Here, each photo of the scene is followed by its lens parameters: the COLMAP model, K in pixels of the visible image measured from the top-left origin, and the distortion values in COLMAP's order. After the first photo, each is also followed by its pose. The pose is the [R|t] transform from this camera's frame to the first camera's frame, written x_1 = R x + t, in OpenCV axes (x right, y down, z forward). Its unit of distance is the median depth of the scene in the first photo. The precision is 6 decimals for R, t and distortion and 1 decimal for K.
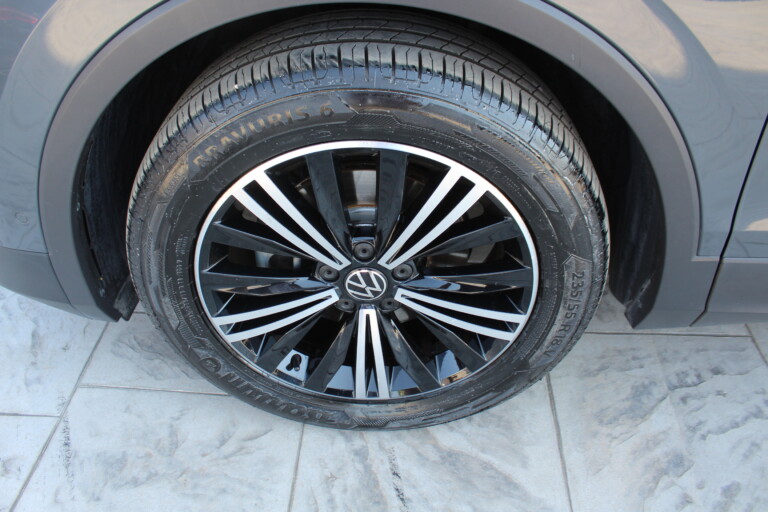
lens RADIAL K [[627.9, 0, 378.6], [0, 627.9, 241.2], [0, 0, 1]] dist [-0.171148, 0.144998]
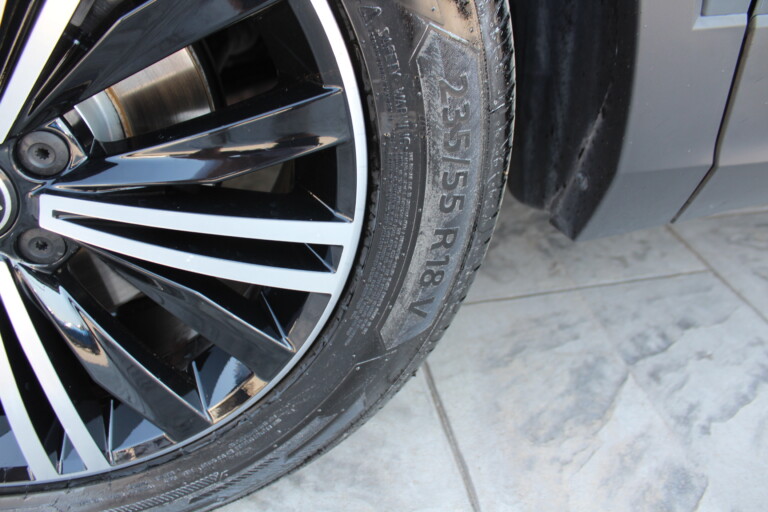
lens RADIAL K [[627.9, 0, 378.6], [0, 627.9, 241.2], [0, 0, 1]] dist [-0.171148, 0.144998]
pose [[0.967800, -0.128803, 0.216273, 0.131202], [0.147047, 0.986618, -0.070435, 0.138588], [-0.204306, 0.099970, 0.973789, 0.473283]]
